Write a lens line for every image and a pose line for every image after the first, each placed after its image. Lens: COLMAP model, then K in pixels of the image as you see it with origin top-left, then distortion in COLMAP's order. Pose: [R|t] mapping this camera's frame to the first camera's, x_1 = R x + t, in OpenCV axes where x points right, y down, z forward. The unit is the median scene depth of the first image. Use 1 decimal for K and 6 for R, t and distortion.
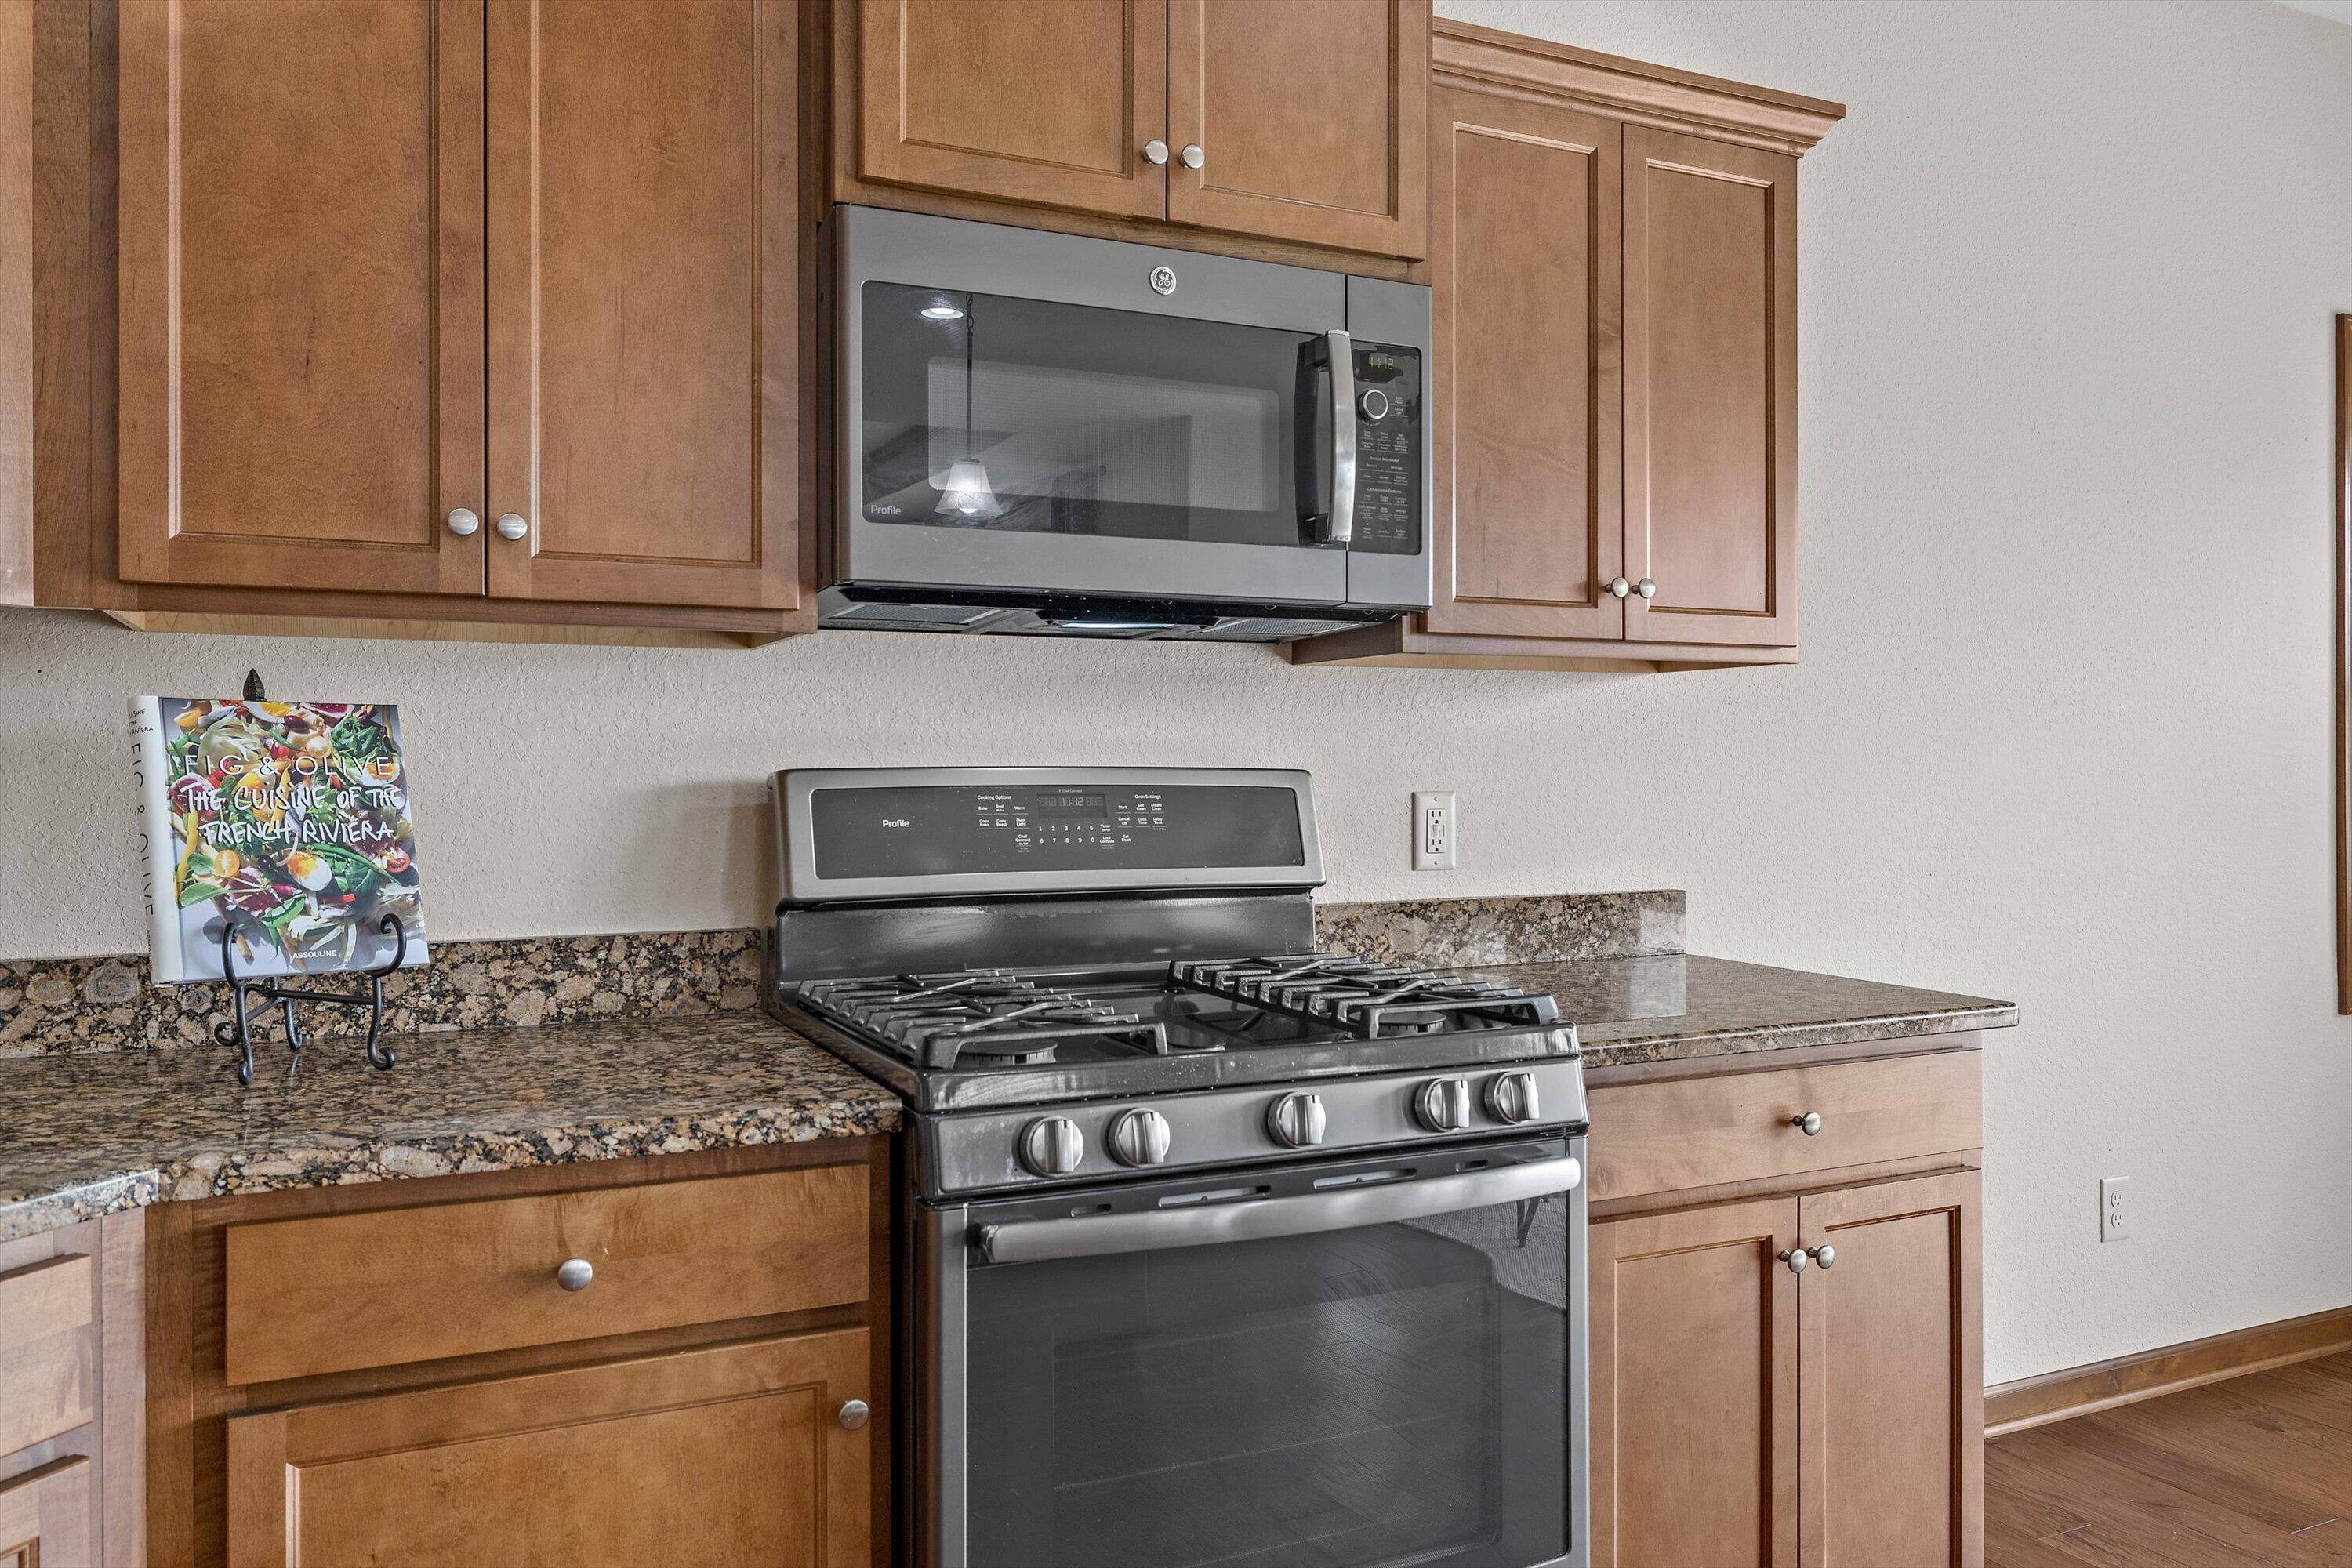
lens RADIAL K [[1673.0, 0, 1176.0], [0, 1673.0, 784.0], [0, 0, 1]] dist [-0.002118, -0.001355]
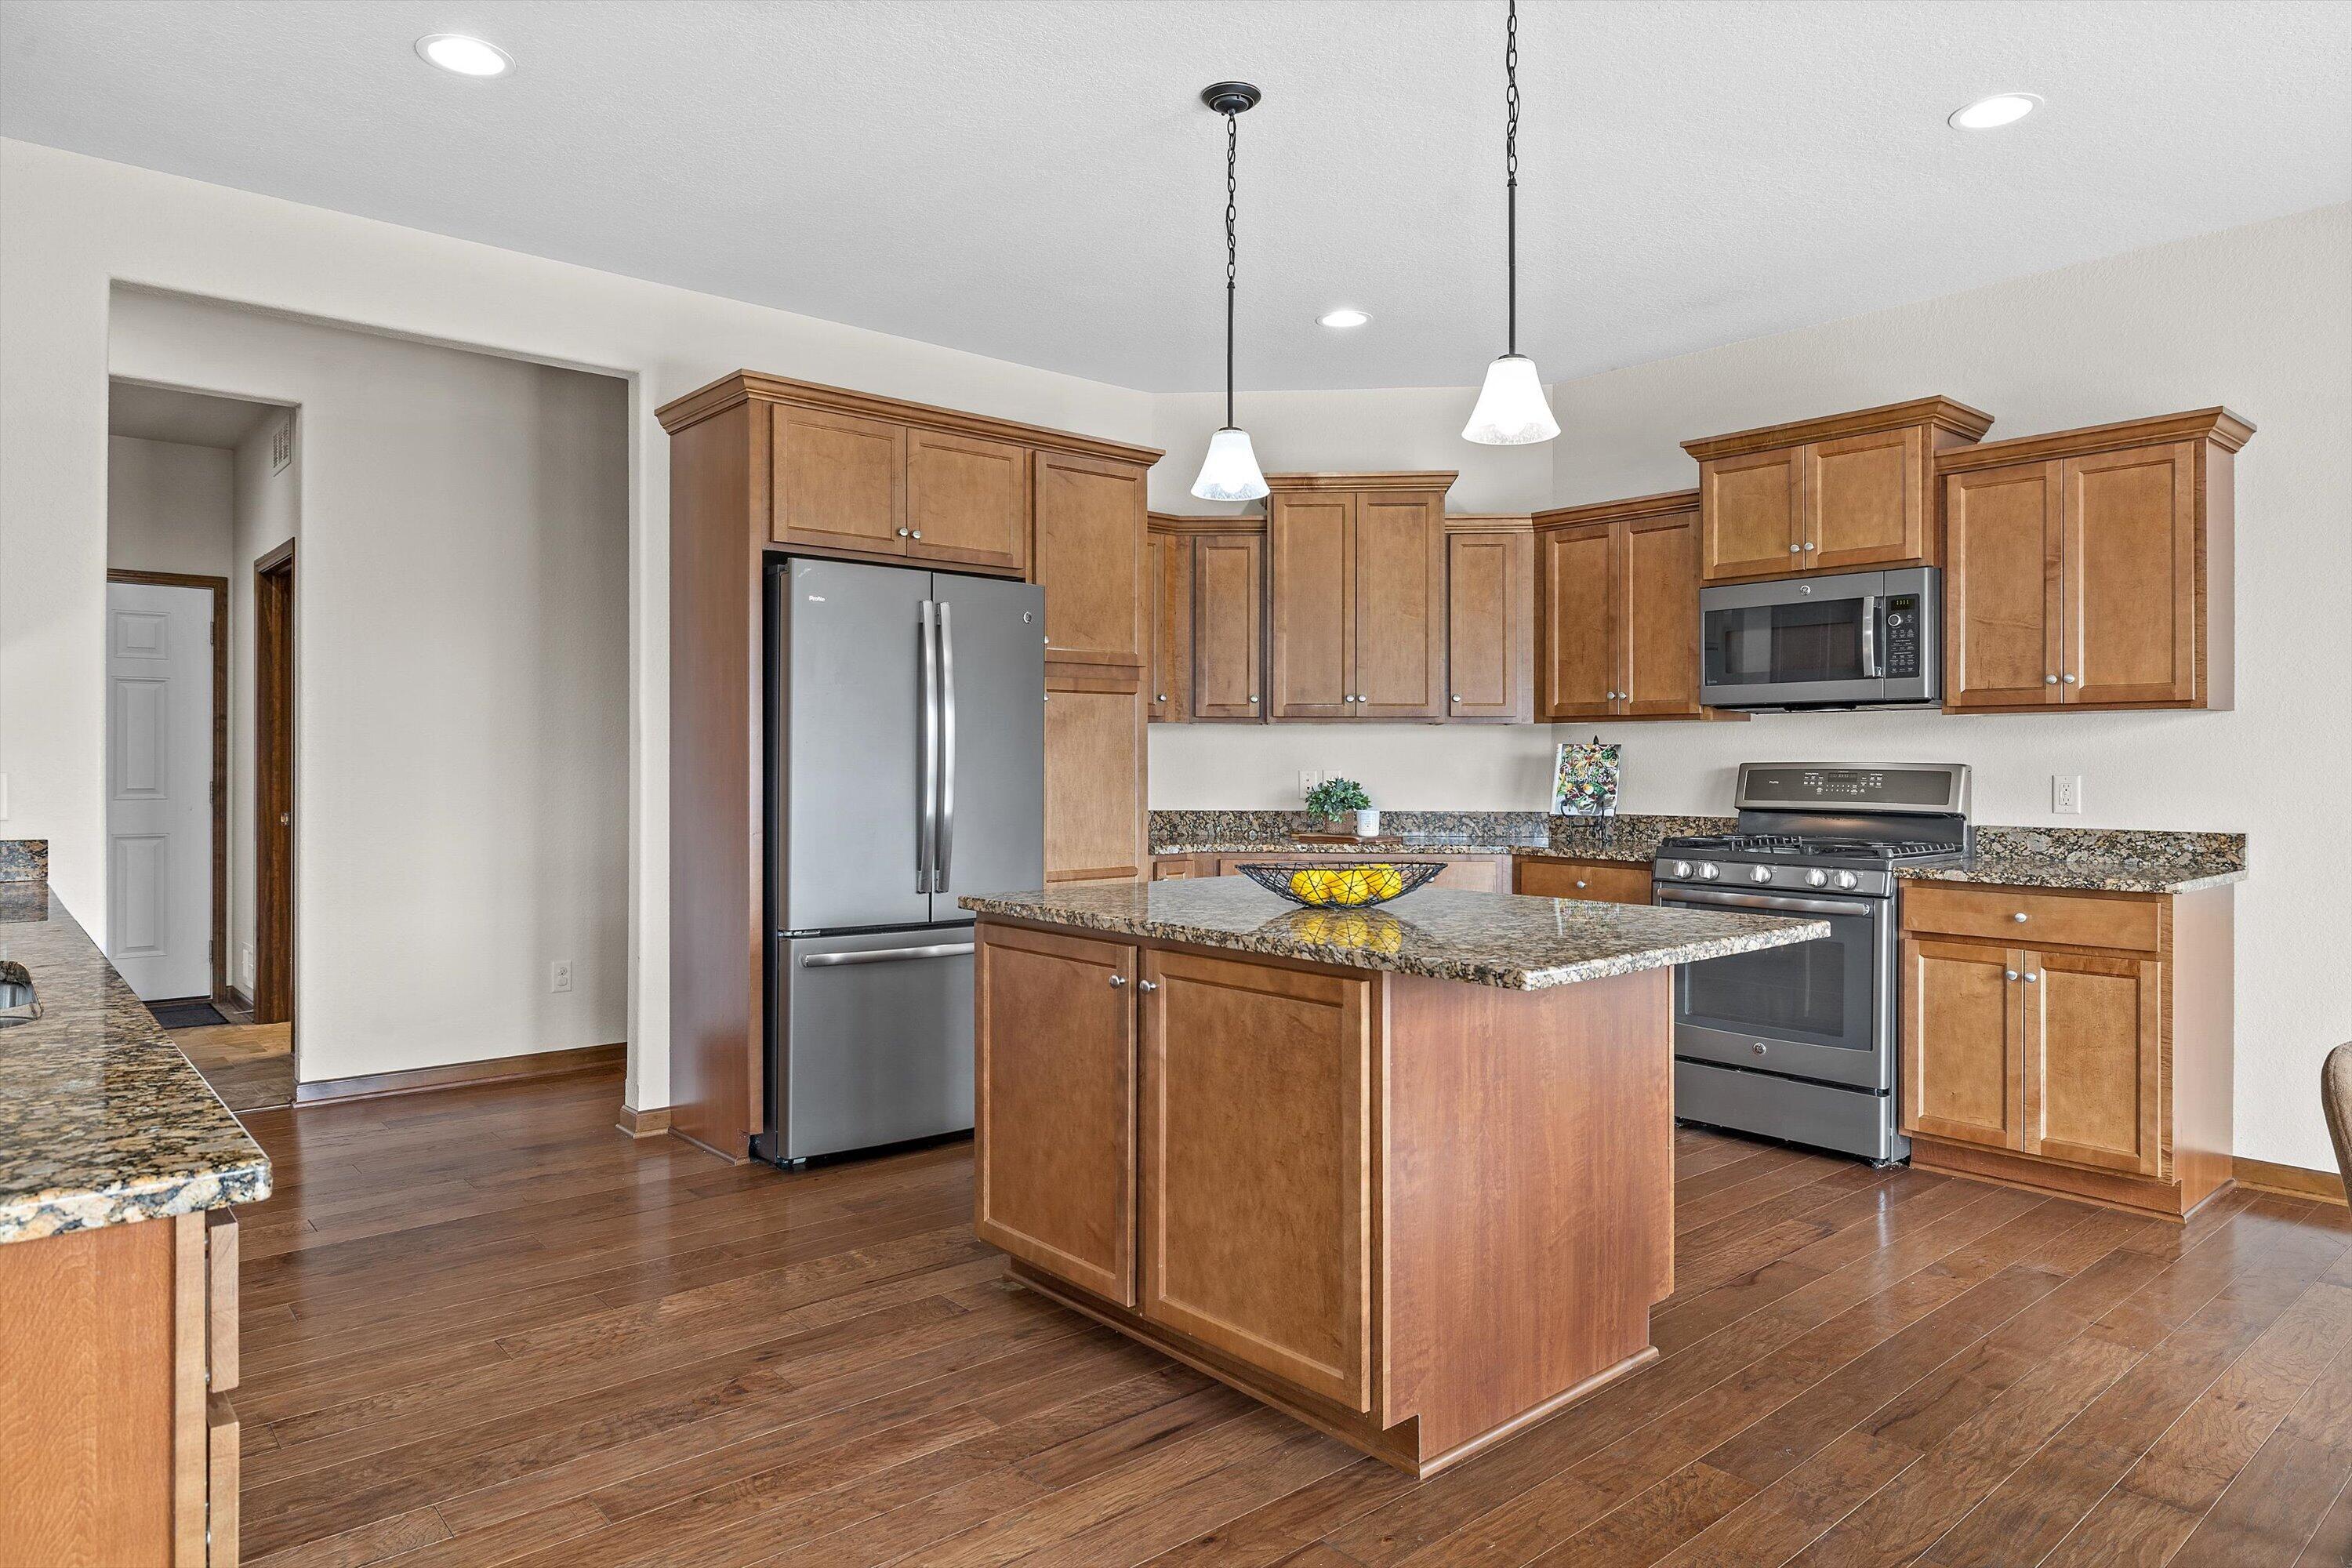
lens RADIAL K [[1428.2, 0, 1164.0], [0, 1428.2, 758.9], [0, 0, 1]] dist [0.000510, 0.000481]
pose [[0.272596, 0.000708, -0.962128, 2.210340], [-0.010664, 0.999941, -0.002286, 0.000988], [0.962070, 0.010883, 0.272587, -0.765029]]
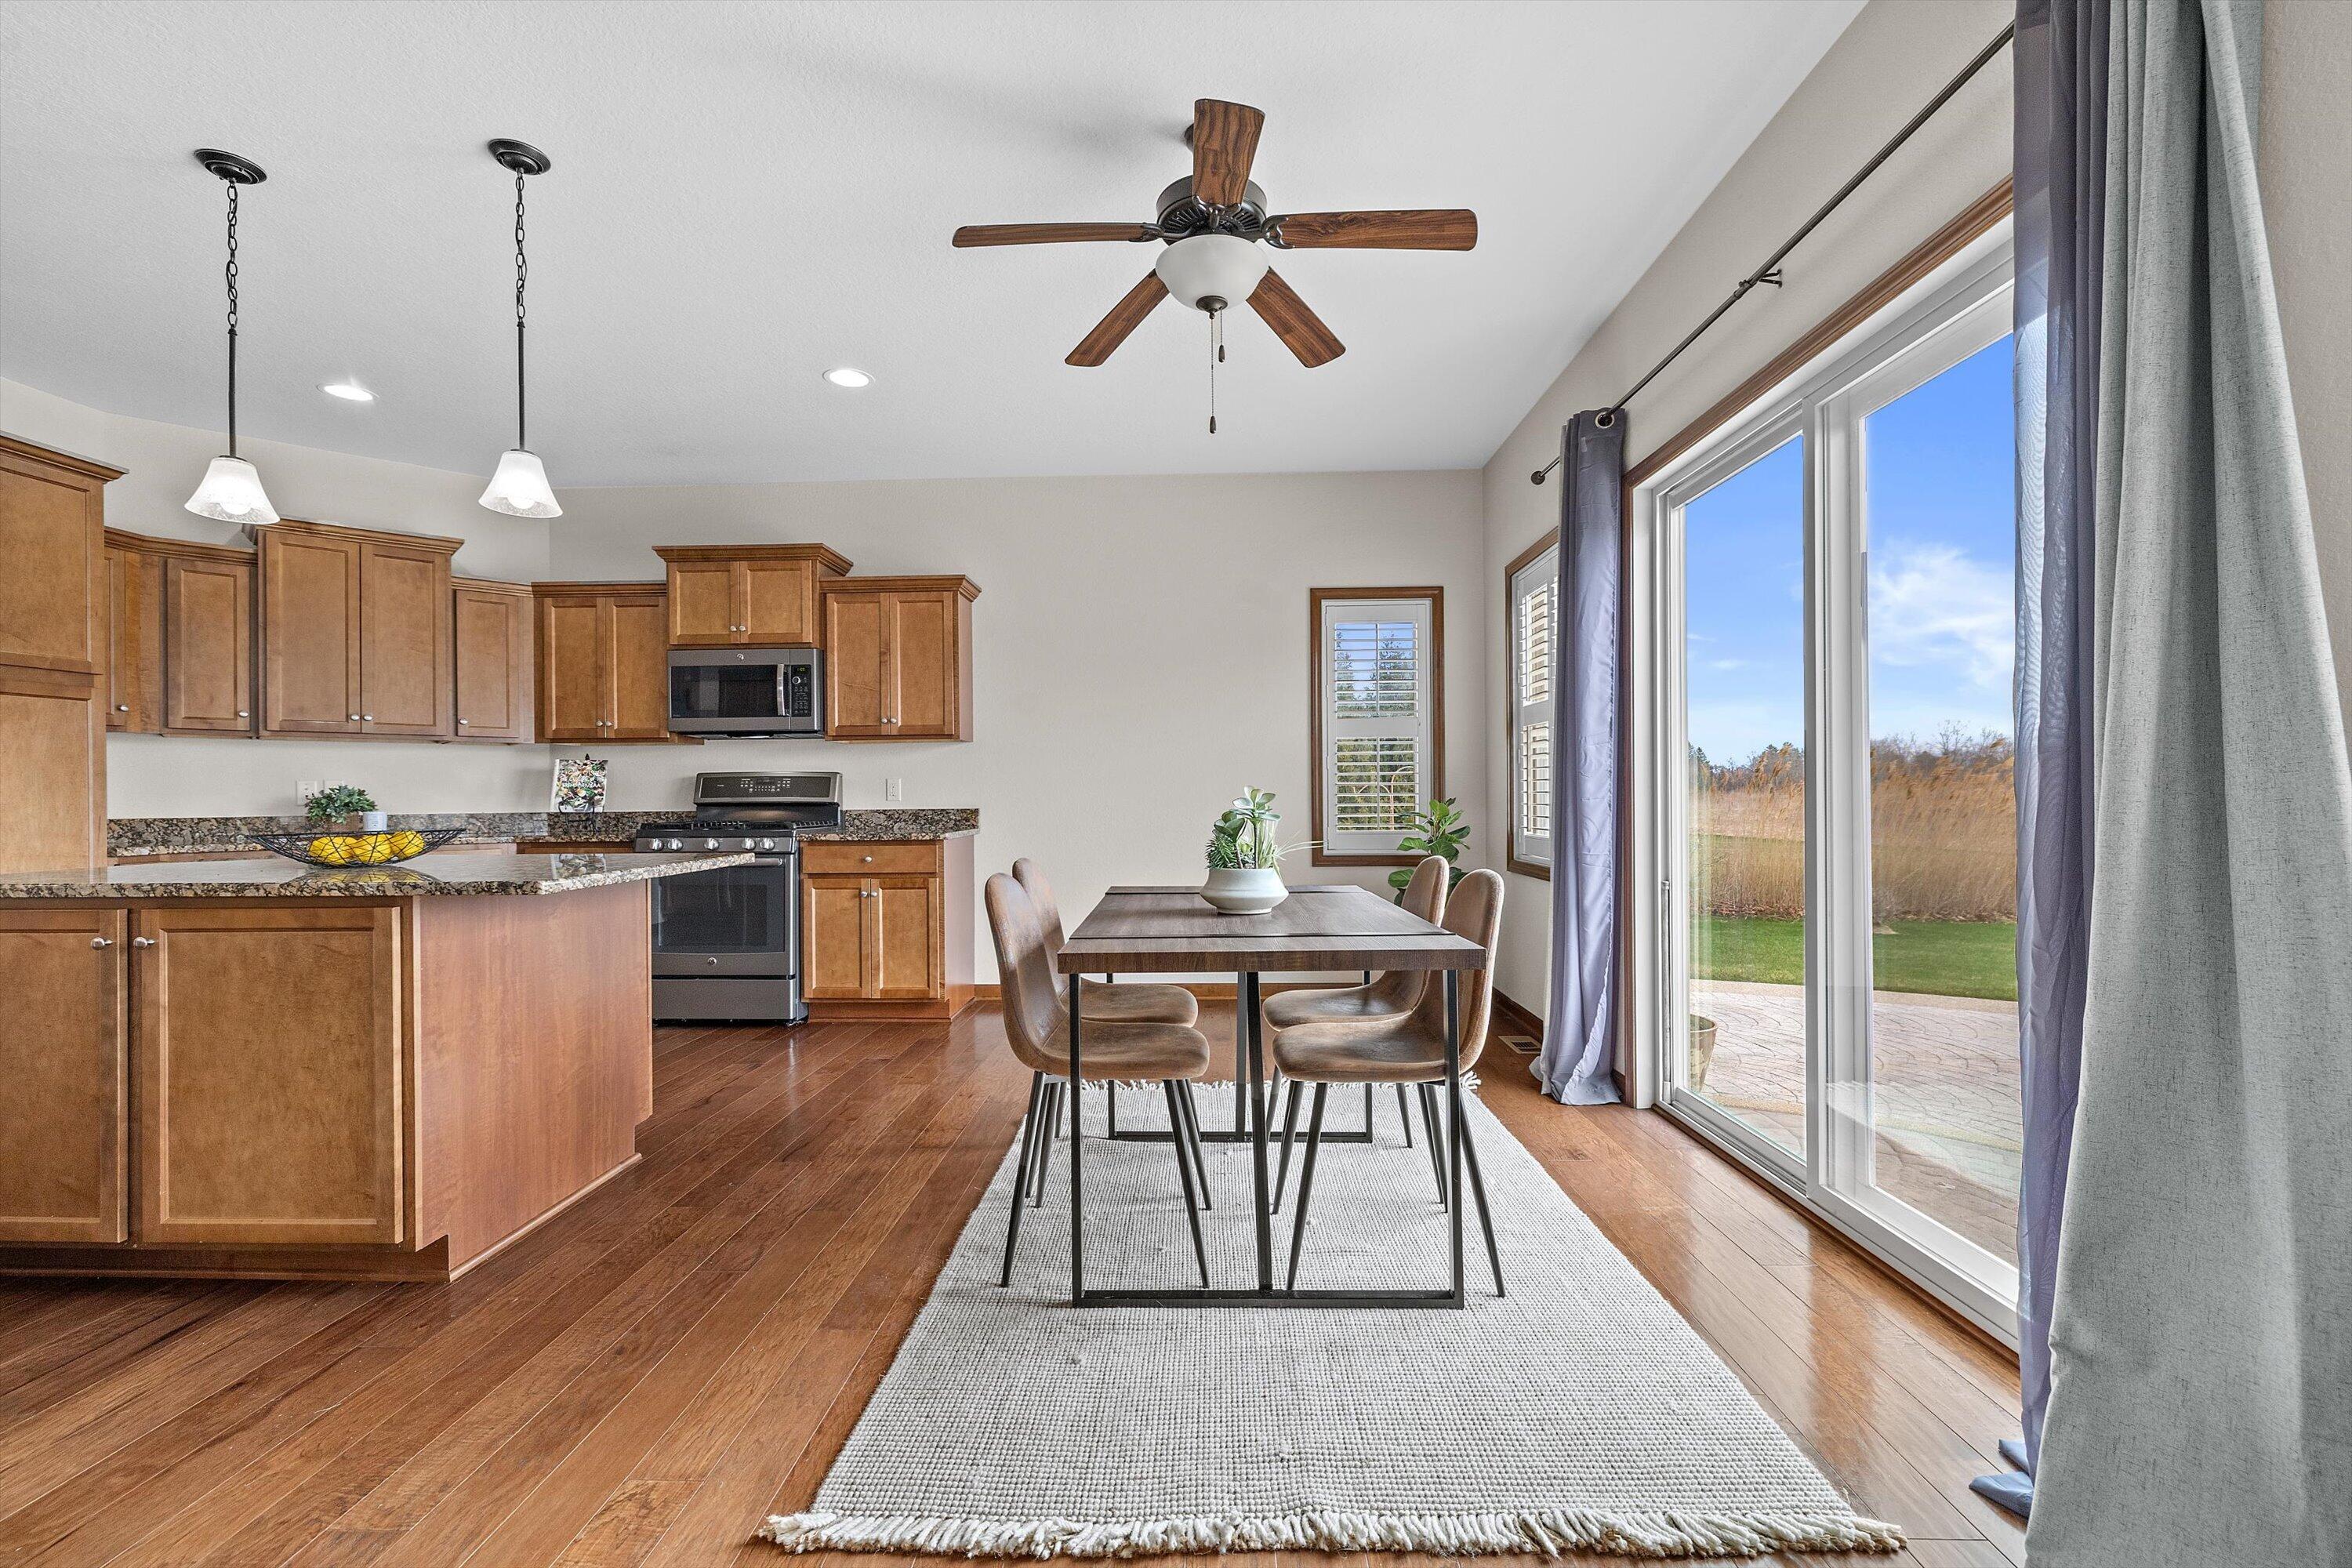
lens RADIAL K [[1004.1, 0, 1176.0], [0, 1004.1, 784.0], [0, 0, 1]] dist [-0.000200, -0.000286]
pose [[0.892640, -0.010719, -0.450643, 2.348554], [0.004767, 0.999886, -0.014340, 0.073486], [0.450746, 0.010652, 0.892589, -0.866540]]
